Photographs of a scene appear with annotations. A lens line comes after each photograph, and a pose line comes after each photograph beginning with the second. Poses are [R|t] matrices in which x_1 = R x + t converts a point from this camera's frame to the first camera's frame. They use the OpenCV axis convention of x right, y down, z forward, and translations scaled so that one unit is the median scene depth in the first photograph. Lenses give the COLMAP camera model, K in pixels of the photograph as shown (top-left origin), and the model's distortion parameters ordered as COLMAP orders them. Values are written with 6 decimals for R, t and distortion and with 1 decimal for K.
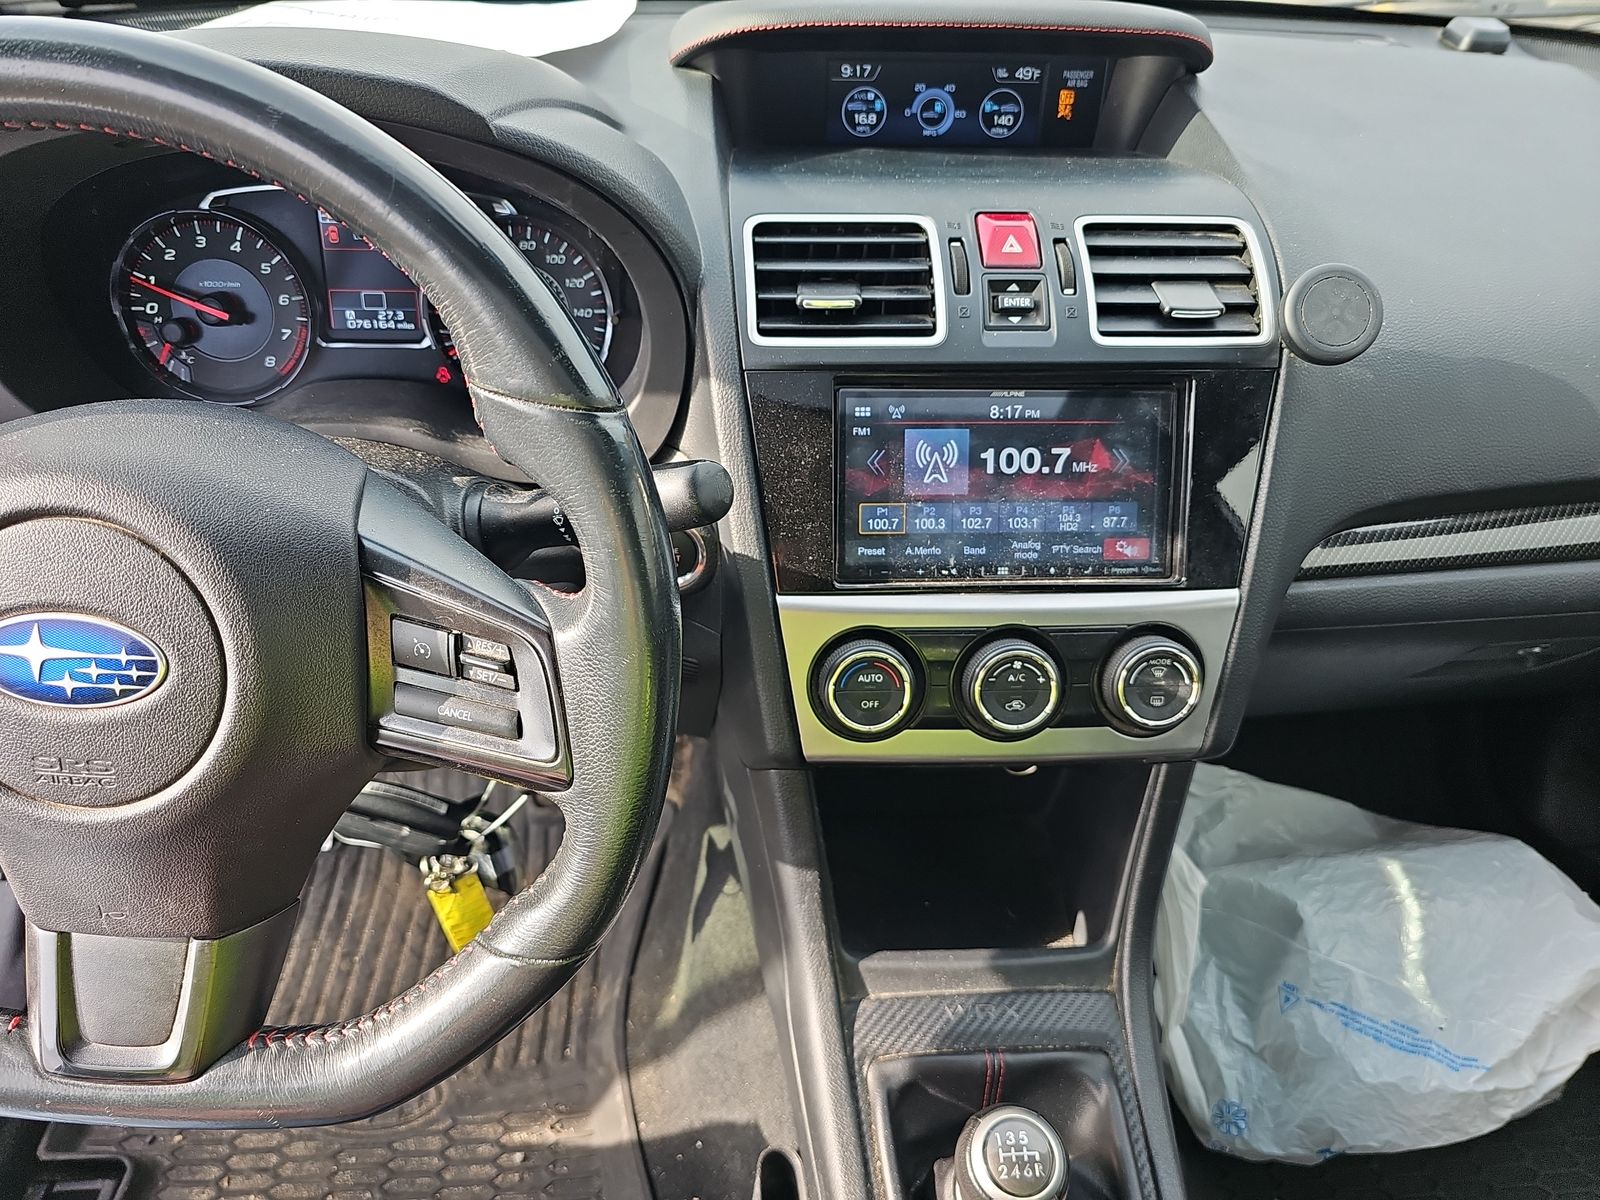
lens RADIAL K [[1087.5, 0, 800.0], [0, 1087.5, 600.0], [0, 0, 1]] dist [0.052379, -0.088349]
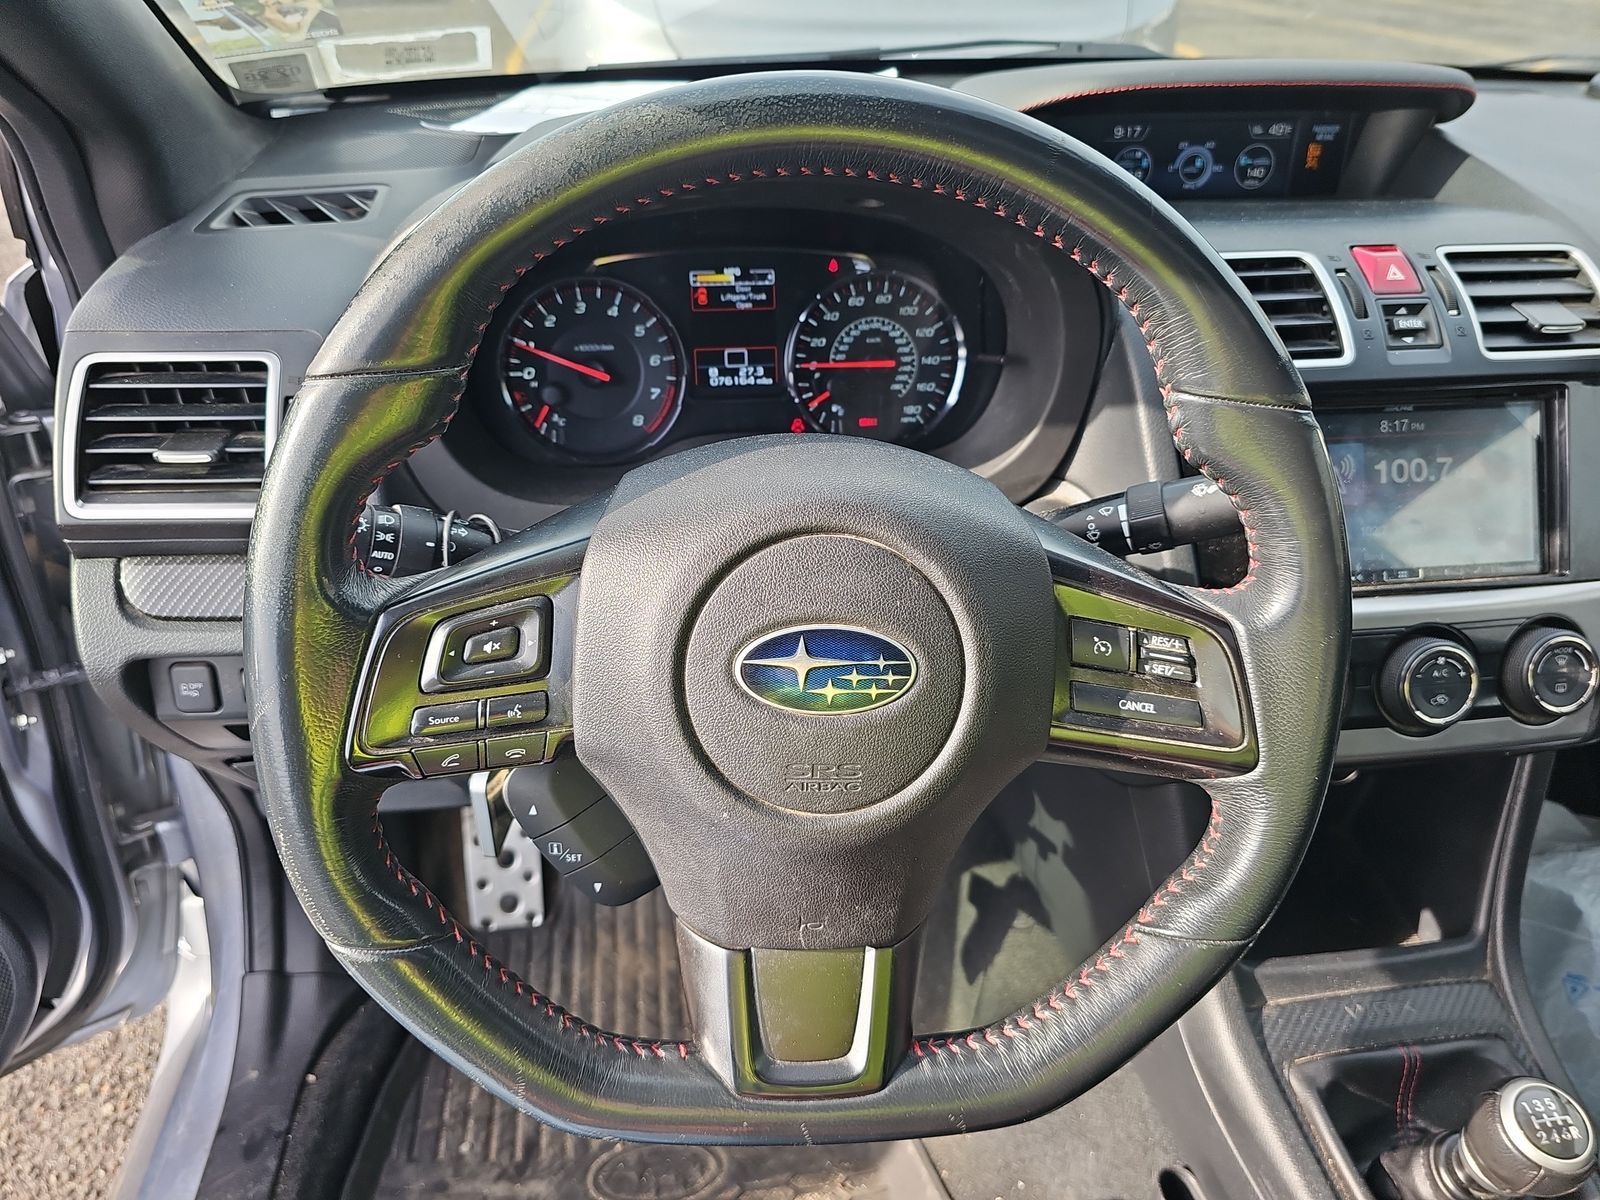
lens RADIAL K [[1095.2, 0, 800.0], [0, 1095.2, 600.0], [0, 0, 1]] dist [0.026384, -0.038357]
pose [[0.997021, -0.055594, 0.053459, -0.406222], [0.059198, 0.995901, -0.068384, 0.032215], [-0.049438, 0.071345, 0.996226, -0.028087]]
